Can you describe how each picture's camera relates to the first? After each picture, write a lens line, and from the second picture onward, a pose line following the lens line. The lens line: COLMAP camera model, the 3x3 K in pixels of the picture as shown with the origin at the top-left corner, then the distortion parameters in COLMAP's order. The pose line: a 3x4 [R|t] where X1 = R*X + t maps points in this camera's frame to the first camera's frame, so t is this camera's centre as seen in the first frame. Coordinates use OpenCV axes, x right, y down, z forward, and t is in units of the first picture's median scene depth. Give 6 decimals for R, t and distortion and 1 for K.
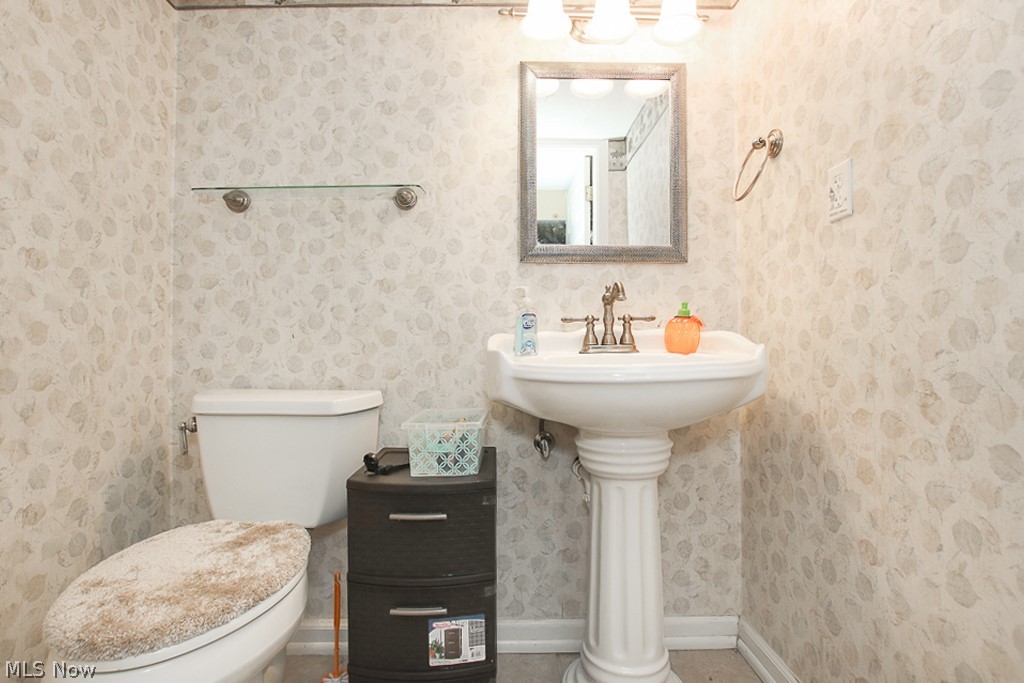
lens RADIAL K [[506.7, 0, 506.3], [0, 506.7, 343.4], [0, 0, 1]] dist [-0.016632, 0.003687]
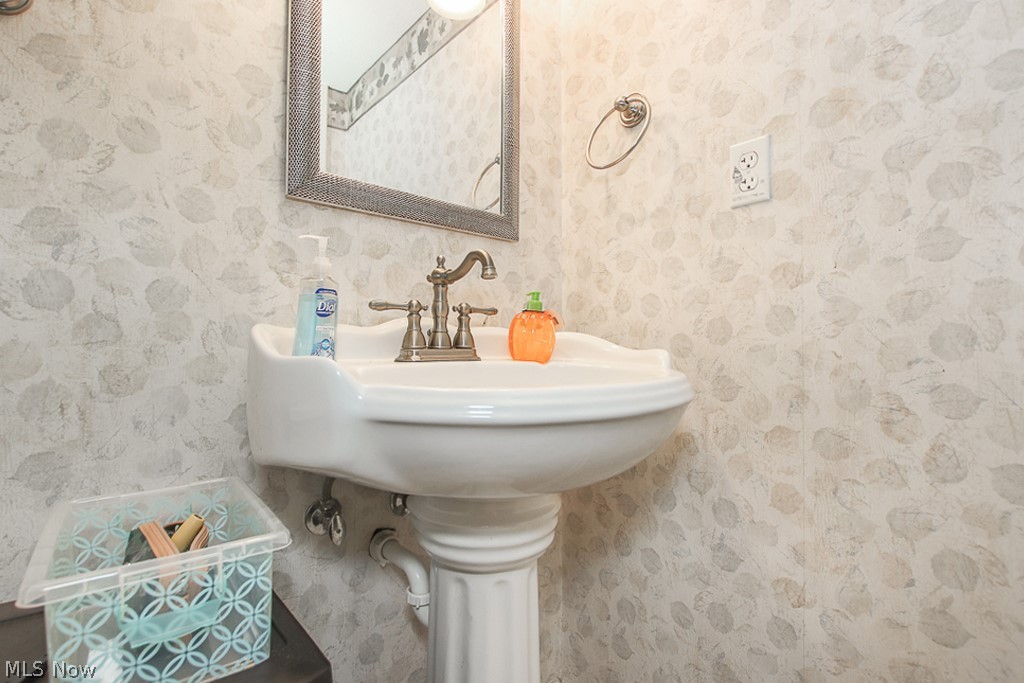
lens RADIAL K [[506.7, 0, 519.3], [0, 506.7, 345.5], [0, 0, 1]] dist [-0.016632, 0.003687]
pose [[0.765211, 0.014806, 0.643610, -0.167451], [-0.012168, 0.999890, -0.008535, 0.004110], [-0.643665, -0.001300, 0.765306, 0.545146]]
